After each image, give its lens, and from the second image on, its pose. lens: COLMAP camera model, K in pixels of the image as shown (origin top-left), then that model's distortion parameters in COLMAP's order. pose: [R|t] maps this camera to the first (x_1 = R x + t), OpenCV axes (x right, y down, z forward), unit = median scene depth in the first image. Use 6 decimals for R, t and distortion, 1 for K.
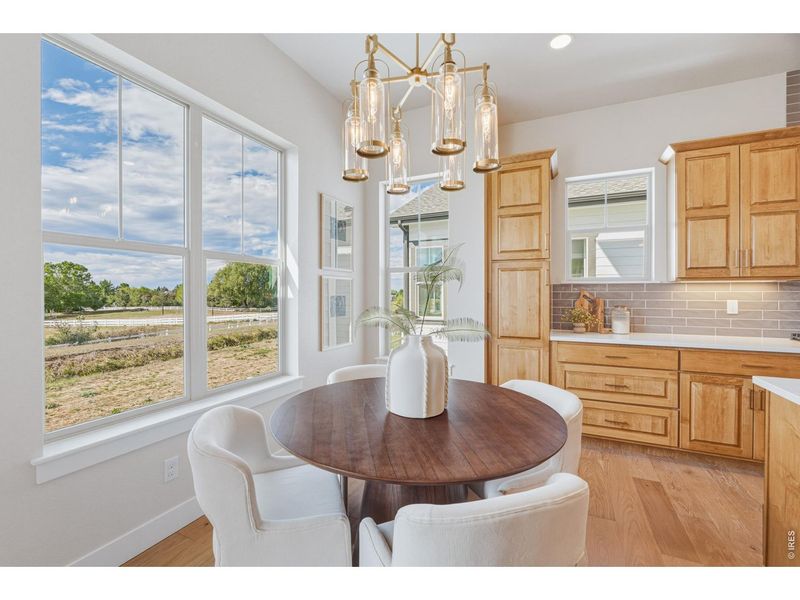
lens RADIAL K [[355.0, 0, 397.4], [0, 355.0, 296.9], [0, 0, 1]] dist [-0.013209, 0.001815]
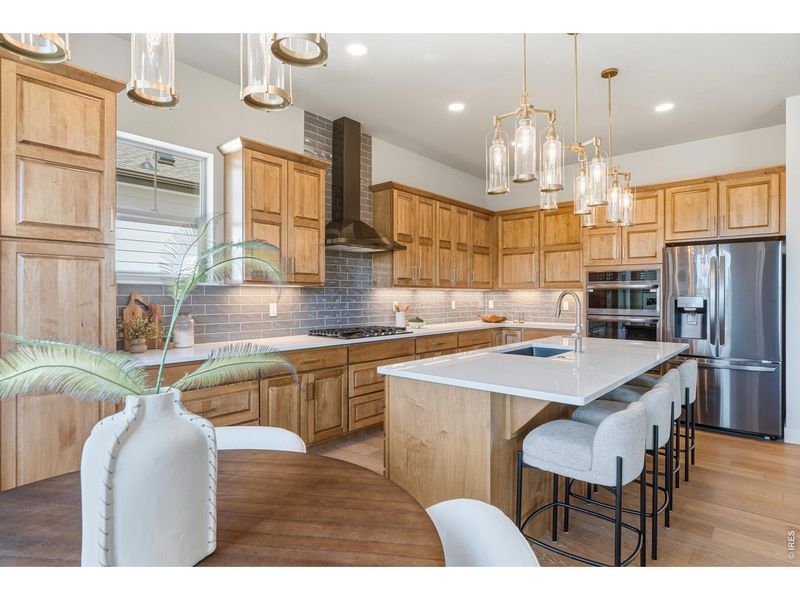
lens RADIAL K [[436.3, 0, 397.2], [0, 436.3, 295.8], [0, 0, 1]] dist [-0.001311, -0.001423]
pose [[0.272616, -0.000226, 0.962123, -0.207372], [0.008650, 0.999960, -0.002217, -0.007292], [-0.962084, 0.008927, 0.272607, 0.274875]]
